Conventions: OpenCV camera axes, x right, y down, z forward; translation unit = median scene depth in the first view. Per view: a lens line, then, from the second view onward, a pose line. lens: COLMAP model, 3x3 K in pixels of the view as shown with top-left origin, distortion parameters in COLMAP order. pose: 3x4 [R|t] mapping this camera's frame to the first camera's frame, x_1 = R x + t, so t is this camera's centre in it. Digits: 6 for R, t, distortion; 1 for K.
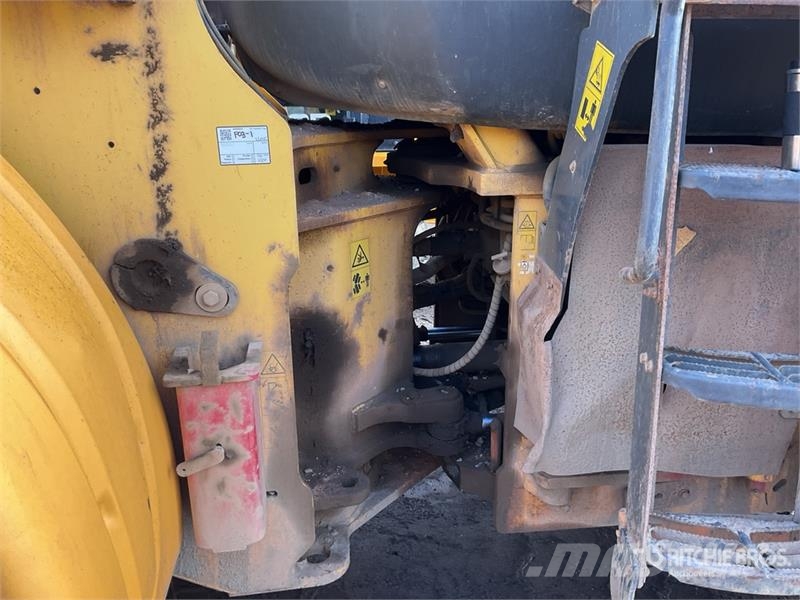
lens RADIAL K [[647.5, 0, 400.0], [0, 647.5, 300.0], [0, 0, 1]] dist [0.120645, -0.238969]
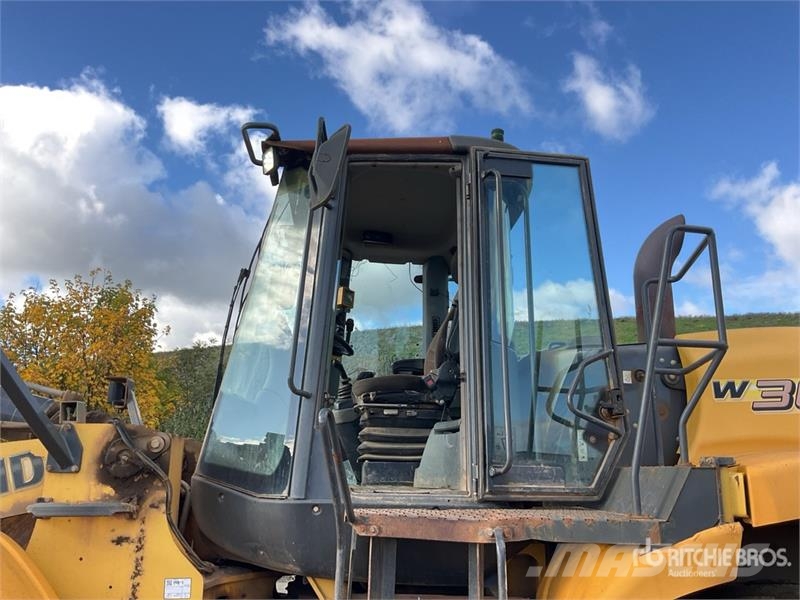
lens RADIAL K [[665.4, 0, 394.4], [0, 665.4, 308.6], [0, 0, 1]] dist [0.056217, -0.096480]
pose [[0.997999, 0.000709, -0.063220, 0.499759], [-0.033873, 0.850311, -0.525190, 0.074332], [0.053384, 0.526281, 0.848633, -1.025655]]
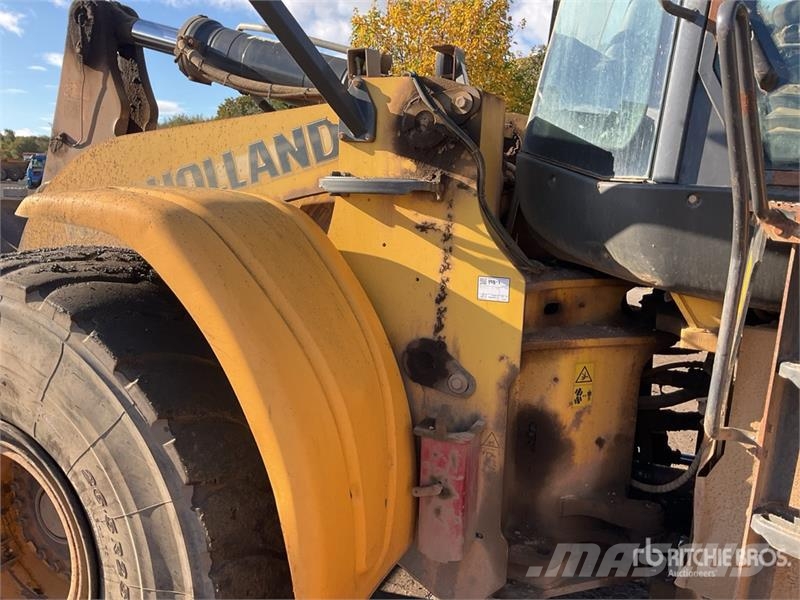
lens RADIAL K [[650.7, 0, 400.0], [0, 650.7, 300.0], [0, 0, 1]] dist [0.090530, -0.181506]
pose [[0.838748, 0.137588, -0.526850, 0.363988], [-0.205215, 0.976080, -0.071797, -0.056689], [0.504369, 0.168337, 0.846921, -0.367458]]
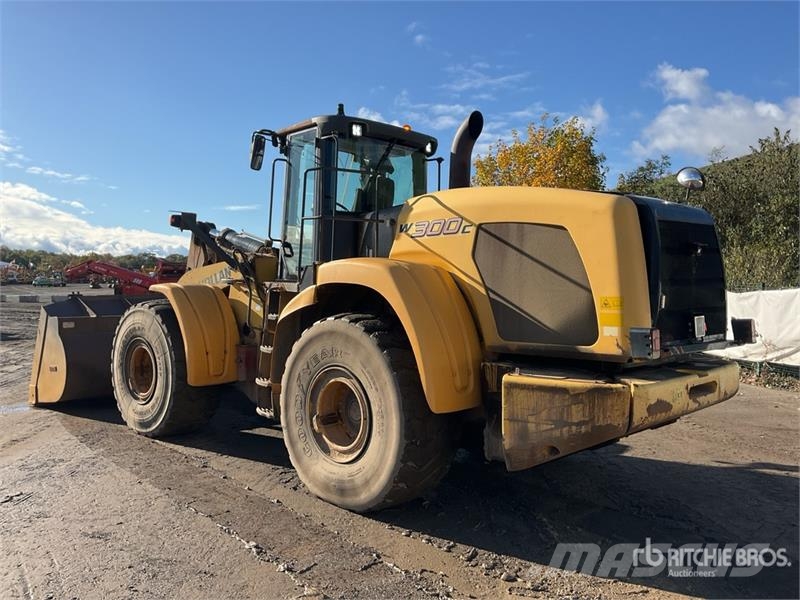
lens RADIAL K [[647.5, 0, 400.0], [0, 647.5, 300.0], [0, 0, 1]] dist [0.120645, -0.238969]
pose [[0.629357, 0.042955, -0.775928, 4.721566], [-0.247496, 0.957560, -0.147734, 0.220358], [0.736652, 0.285017, 0.613278, -1.511453]]
